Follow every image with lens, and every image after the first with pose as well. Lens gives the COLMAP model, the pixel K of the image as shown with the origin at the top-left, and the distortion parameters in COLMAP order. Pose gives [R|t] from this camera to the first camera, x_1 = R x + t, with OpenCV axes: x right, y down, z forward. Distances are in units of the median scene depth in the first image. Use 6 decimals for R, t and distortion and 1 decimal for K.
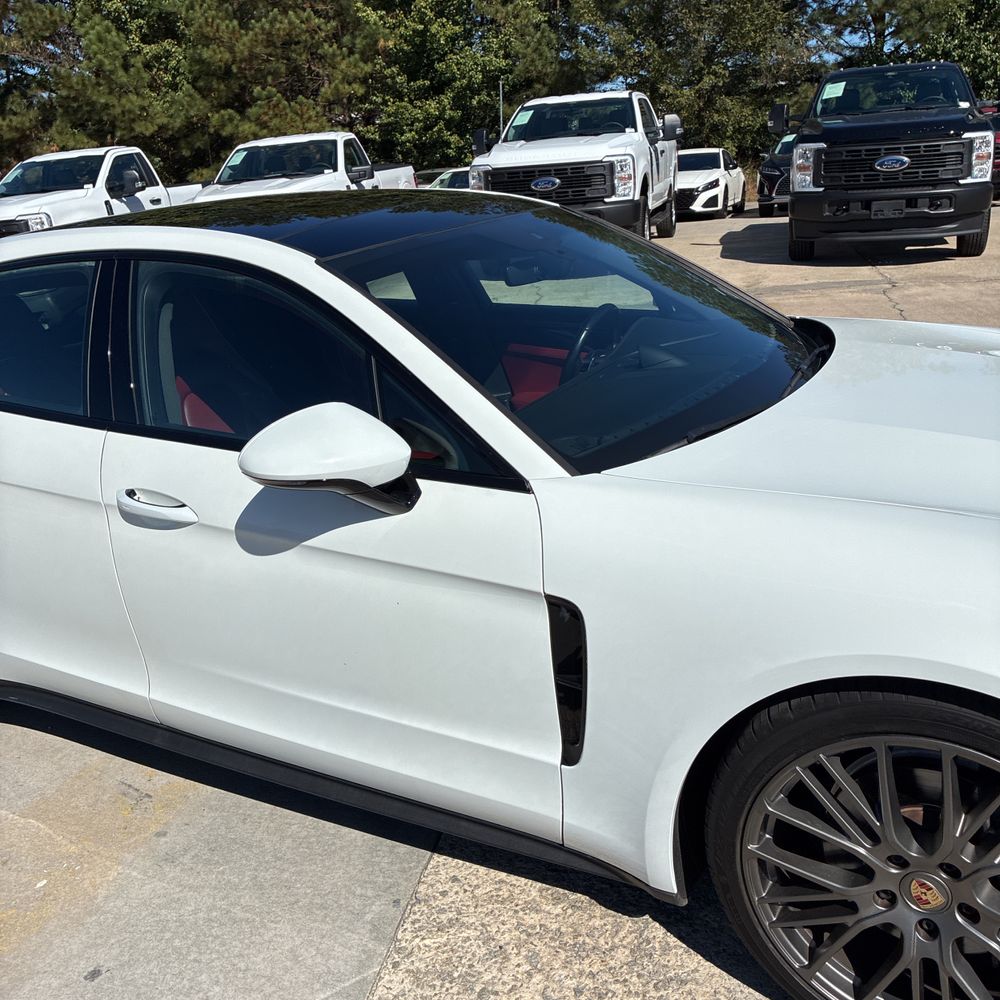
lens RADIAL K [[1016.2, 0, 504.7], [0, 1016.2, 495.4], [0, 0, 1]] dist [0.017594, 0.000000]
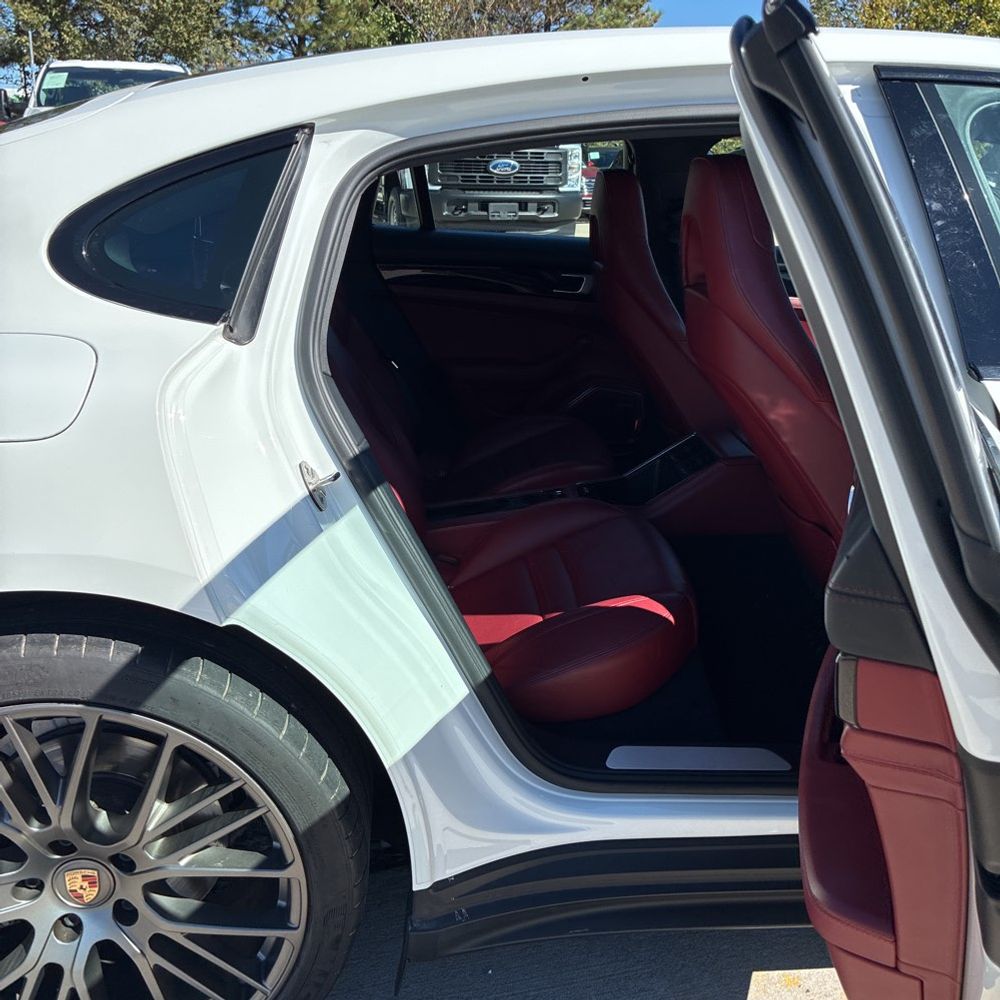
lens RADIAL K [[1016.2, 0, 519.8], [0, 1016.2, 498.5], [0, 0, 1]] dist [0.017594, 0.000000]
pose [[0.824998, -0.101960, 0.555862, -0.208567], [0.112377, 0.993545, 0.015455, -0.007903], [-0.553850, 0.049716, 0.831131, 0.156295]]
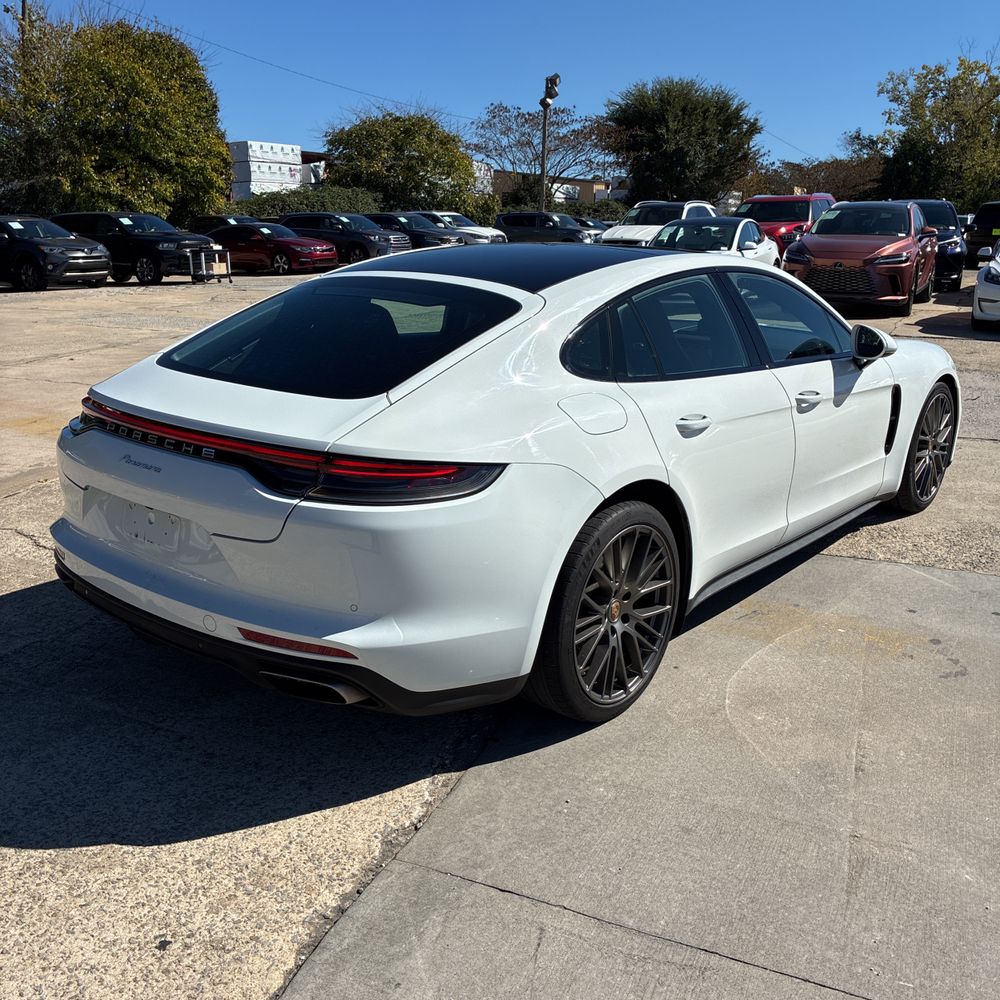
lens RADIAL K [[1016.2, 0, 500.7], [0, 1016.2, 492.3], [0, 0, 1]] dist [0.017594, 0.000000]
pose [[0.201946, -0.187584, 0.961265, -0.491498], [0.299639, 0.946258, 0.121706, -0.047895], [-0.932435, 0.263454, 0.247300, 0.241021]]
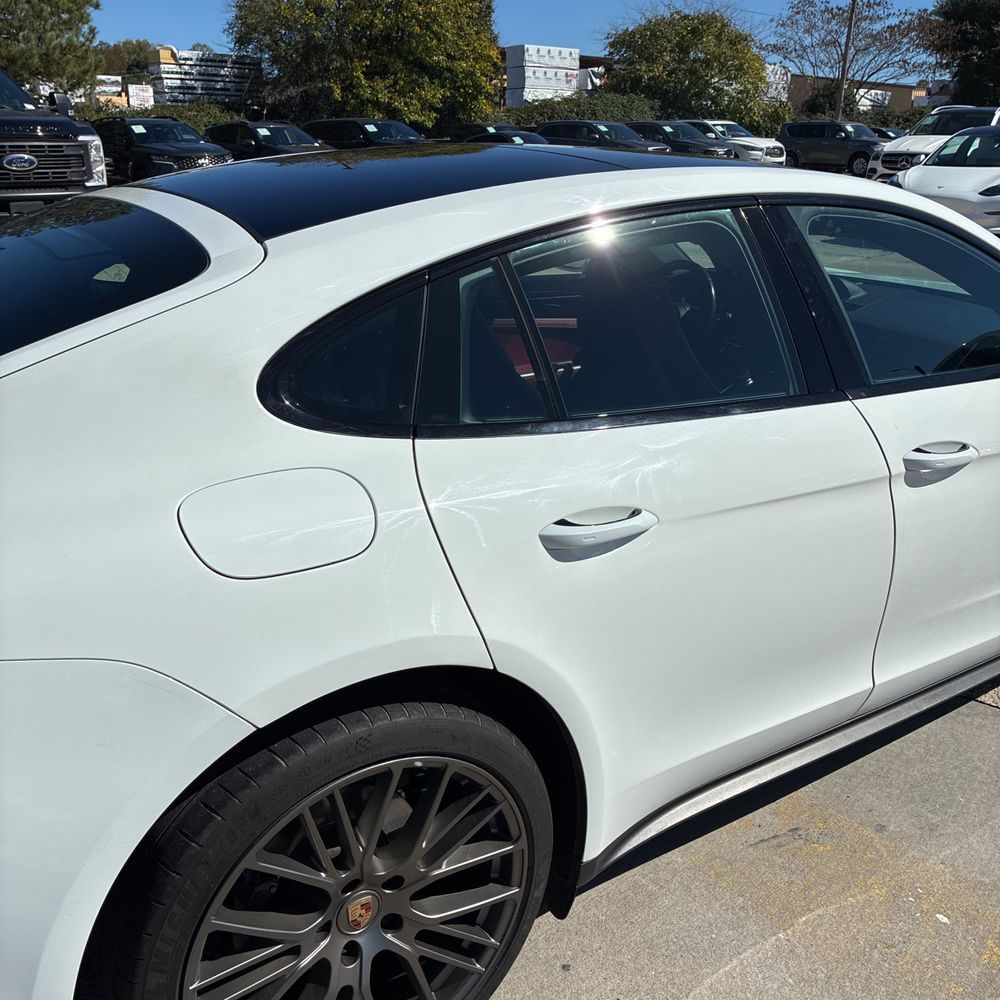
lens RADIAL K [[1016.2, 0, 510.3], [0, 1016.2, 495.2], [0, 0, 1]] dist [0.017594, 0.000000]
pose [[0.456399, -0.232795, 0.858782, -0.294564], [0.247671, 0.960261, 0.128679, -0.038699], [-0.854610, 0.153966, 0.495919, 0.190208]]
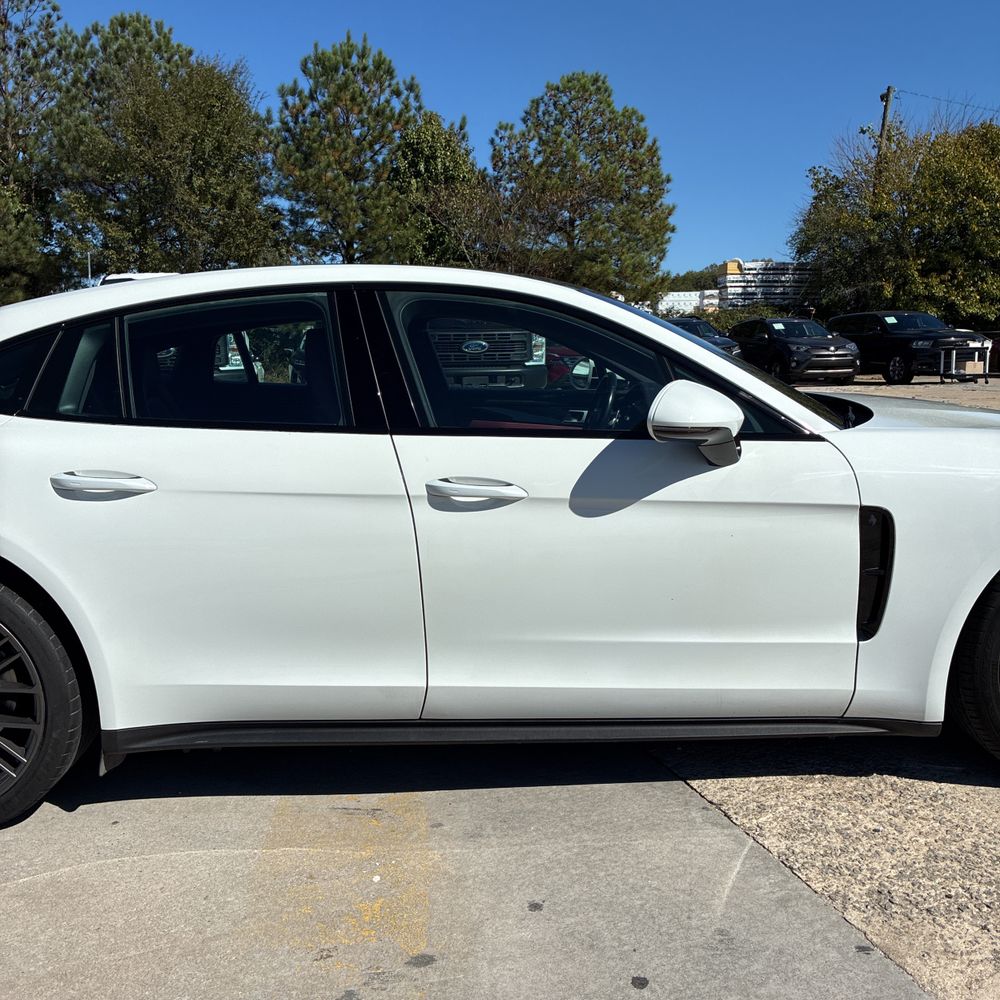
lens RADIAL K [[1016.2, 0, 495.0], [0, 1016.2, 498.0], [0, 0, 1]] dist [0.017594, 0.000000]
pose [[0.869399, -0.024828, 0.493487, -0.190375], [0.119307, 0.979734, -0.160897, 0.044024], [-0.479491, 0.198760, 0.854742, 0.006959]]
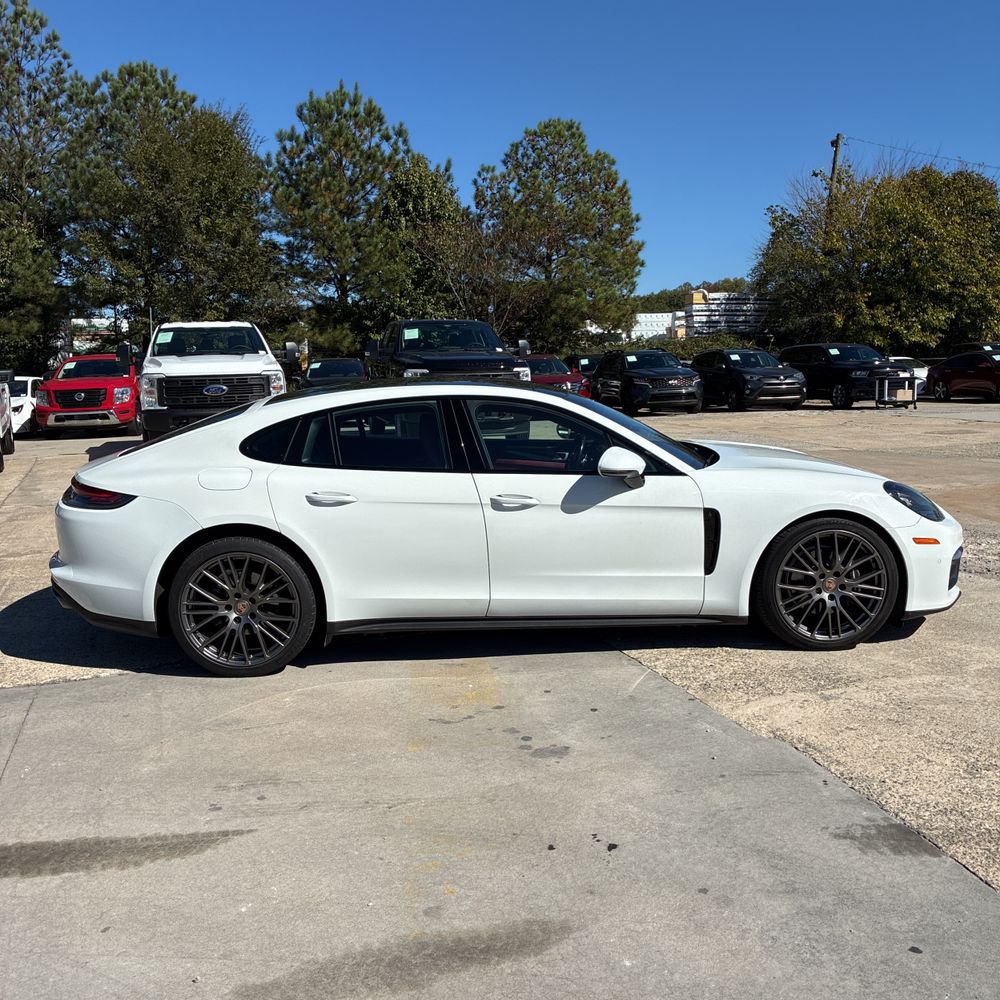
lens RADIAL K [[1016.2, 0, 502.9], [0, 1016.2, 485.8], [0, 0, 1]] dist [0.017594, 0.000000]
pose [[0.853935, -0.014419, 0.520180, -0.335066], [0.128428, 0.974535, -0.183816, 0.085185], [-0.504283, 0.223773, 0.834041, -0.192555]]
